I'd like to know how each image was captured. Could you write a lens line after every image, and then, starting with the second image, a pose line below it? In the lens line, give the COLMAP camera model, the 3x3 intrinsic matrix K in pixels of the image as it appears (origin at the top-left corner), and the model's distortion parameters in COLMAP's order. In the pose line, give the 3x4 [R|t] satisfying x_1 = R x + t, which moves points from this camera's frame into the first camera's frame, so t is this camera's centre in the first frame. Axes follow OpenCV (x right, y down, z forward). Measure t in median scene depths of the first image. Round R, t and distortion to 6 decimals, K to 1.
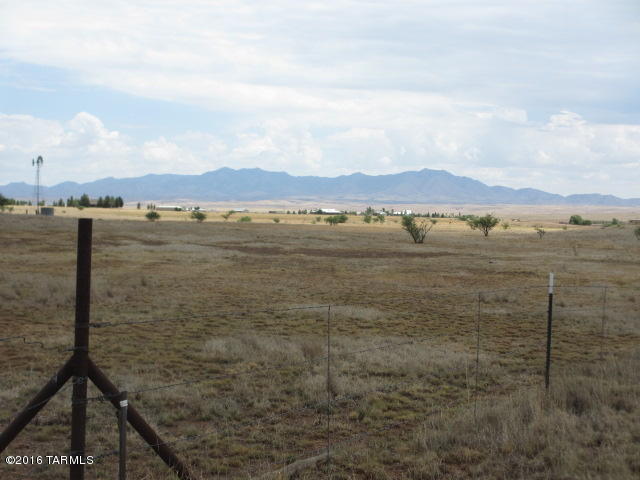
lens RADIAL K [[1105.8, 0, 320.0], [0, 1105.8, 240.0], [0, 0, 1]] dist [-0.144749, 0.067285]
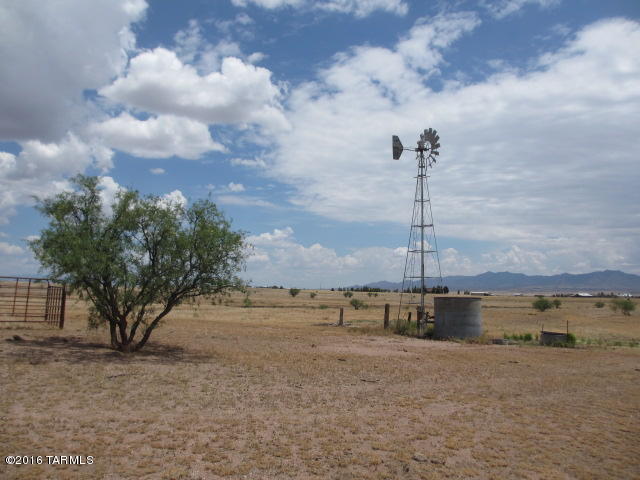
lens RADIAL K [[539.1, 0, 320.0], [0, 539.1, 240.0], [0, 0, 1]] dist [-0.008890, -0.008898]
pose [[0.928112, -0.040366, -0.370106, -0.063685], [-0.006949, 0.992053, -0.125626, -0.007381], [0.372236, 0.119167, 0.920456, 0.228172]]
